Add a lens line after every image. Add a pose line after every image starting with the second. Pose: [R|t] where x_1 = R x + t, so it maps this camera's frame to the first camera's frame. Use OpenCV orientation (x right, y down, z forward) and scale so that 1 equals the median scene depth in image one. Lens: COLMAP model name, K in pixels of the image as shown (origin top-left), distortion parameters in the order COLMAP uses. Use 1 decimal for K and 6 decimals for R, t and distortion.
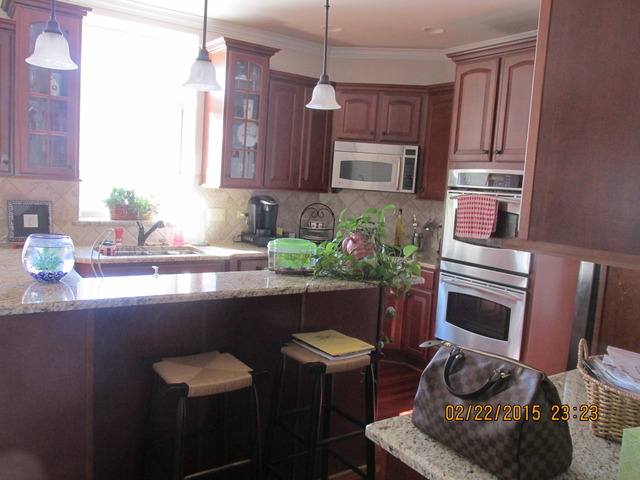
lens RADIAL K [[532.8, 0, 320.0], [0, 532.8, 240.0], [0, 0, 1]] dist [-0.024984, -0.004472]
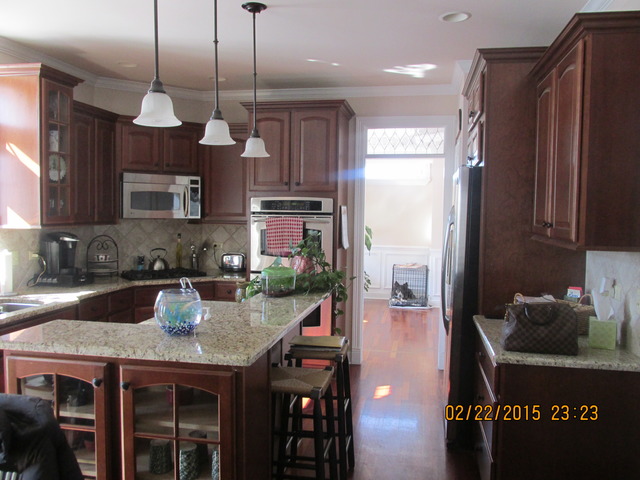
lens RADIAL K [[532.8, 0, 320.0], [0, 532.8, 240.0], [0, 0, 1]] dist [-0.024984, -0.004472]
pose [[0.707740, -0.095489, 0.699990, -0.440139], [0.109863, 0.993646, 0.024469, -0.043626], [-0.697879, 0.059586, 0.713733, 0.029146]]
